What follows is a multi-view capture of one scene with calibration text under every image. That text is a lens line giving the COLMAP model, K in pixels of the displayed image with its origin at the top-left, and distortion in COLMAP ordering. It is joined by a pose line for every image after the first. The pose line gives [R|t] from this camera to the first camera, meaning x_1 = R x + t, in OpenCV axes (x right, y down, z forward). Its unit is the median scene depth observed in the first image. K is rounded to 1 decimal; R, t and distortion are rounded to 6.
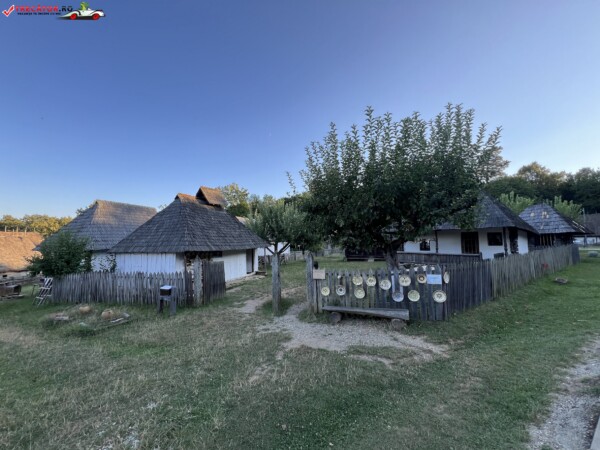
lens RADIAL K [[240.8, 0, 300.0], [0, 240.8, 225.0], [0, 0, 1]] dist [-0.000741, -0.000035]
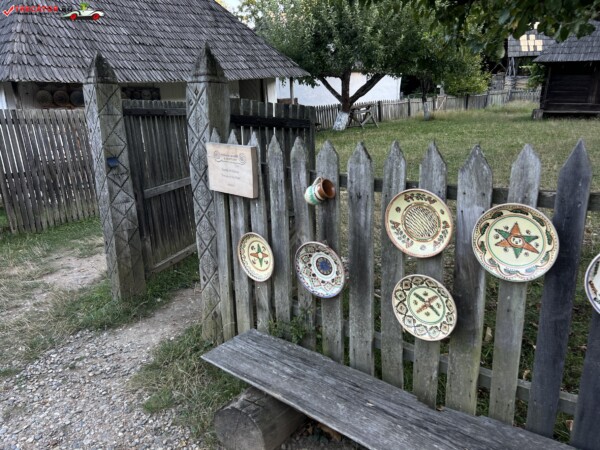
lens RADIAL K [[453.1, 0, 296.9], [0, 453.1, 227.3], [0, 0, 1]] dist [0.074170, -0.080640]
pose [[0.952320, 0.074554, -0.295852, 0.244968], [0.040171, 0.930605, 0.363815, 0.125594], [0.302445, -0.358353, 0.883238, 0.718856]]
